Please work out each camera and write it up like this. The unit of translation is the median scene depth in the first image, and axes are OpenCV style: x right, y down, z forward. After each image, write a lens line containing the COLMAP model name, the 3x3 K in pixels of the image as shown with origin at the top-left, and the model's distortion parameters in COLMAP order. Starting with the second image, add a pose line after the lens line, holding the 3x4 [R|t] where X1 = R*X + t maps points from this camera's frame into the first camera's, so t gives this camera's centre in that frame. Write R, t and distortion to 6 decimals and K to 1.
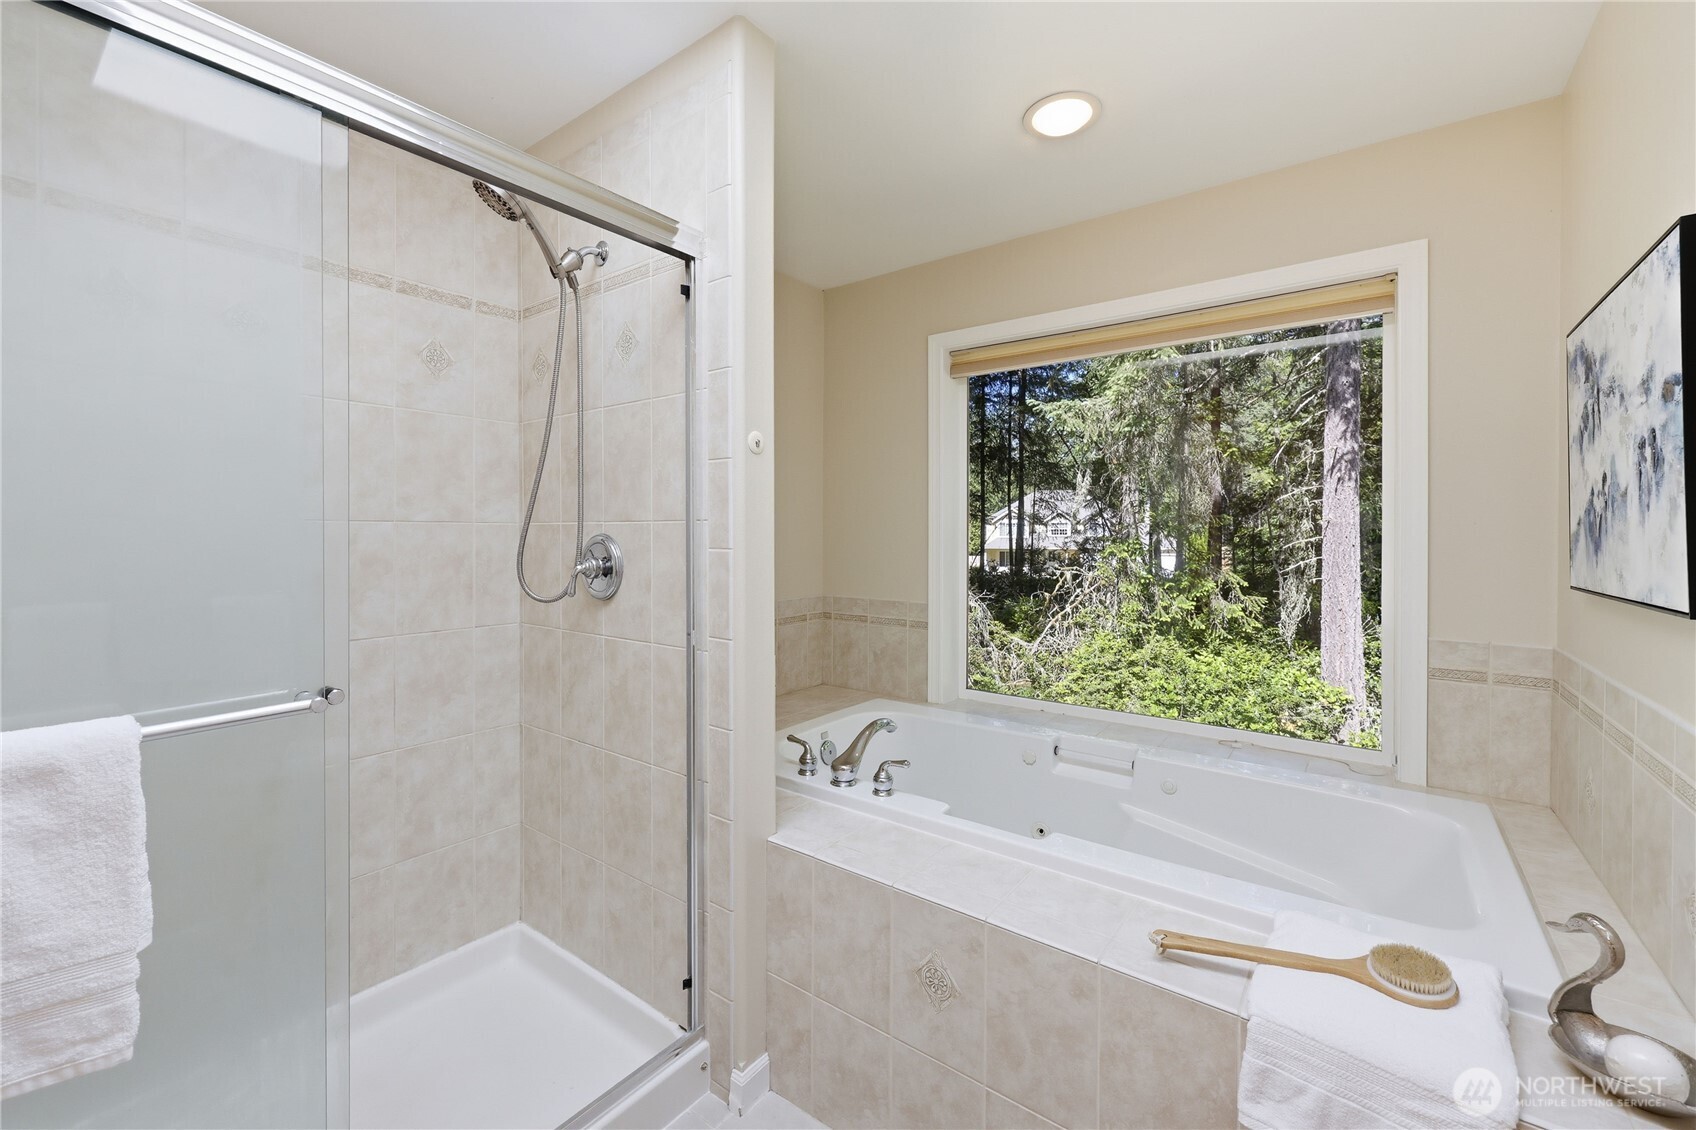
lens RADIAL K [[695.3, 0, 850.5], [0, 695.3, 542.2], [0, 0, 1]] dist [-0.001726, 0.000043]
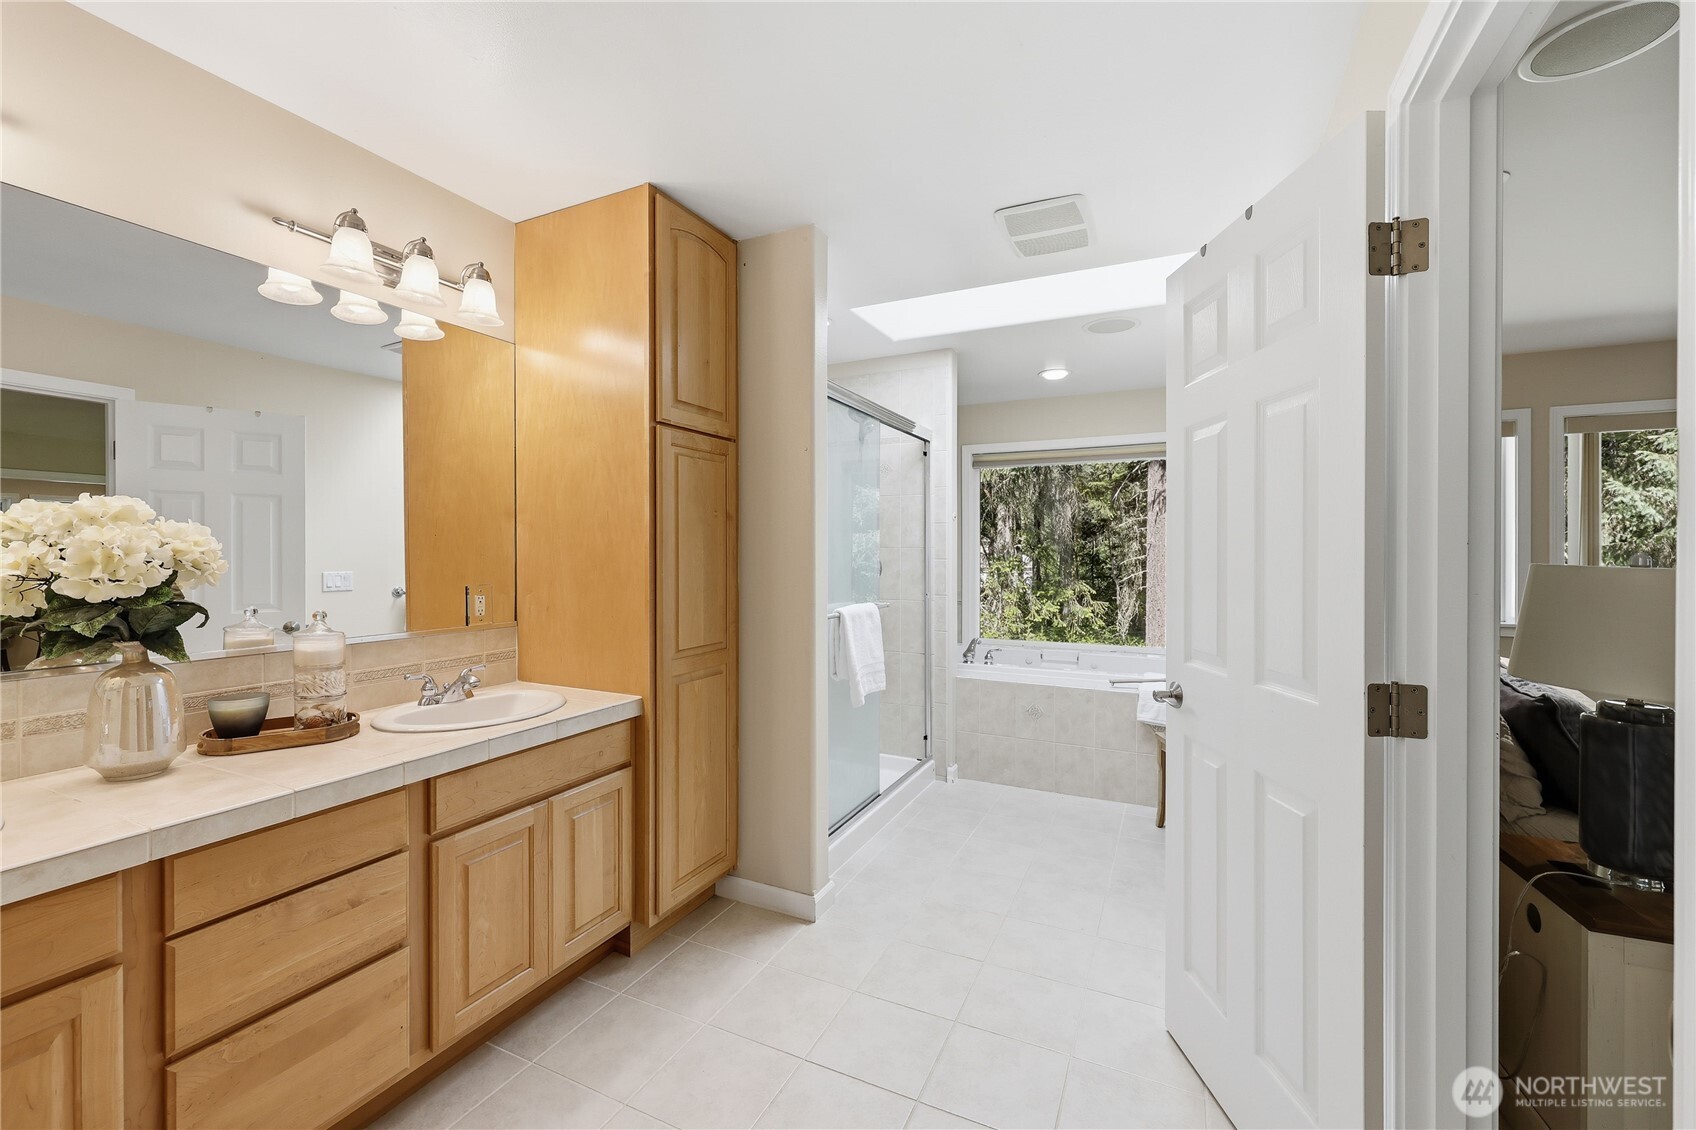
lens RADIAL K [[744.2, 0, 848.0], [0, 744.2, 565.0], [0, 0, 1]] dist [0.001356, 0.000010]
pose [[0.975754, -0.004632, 0.218821, -0.186557], [0.004005, 0.999987, 0.003309, 0.003453], [-0.218834, -0.002352, 0.975759, -0.259821]]
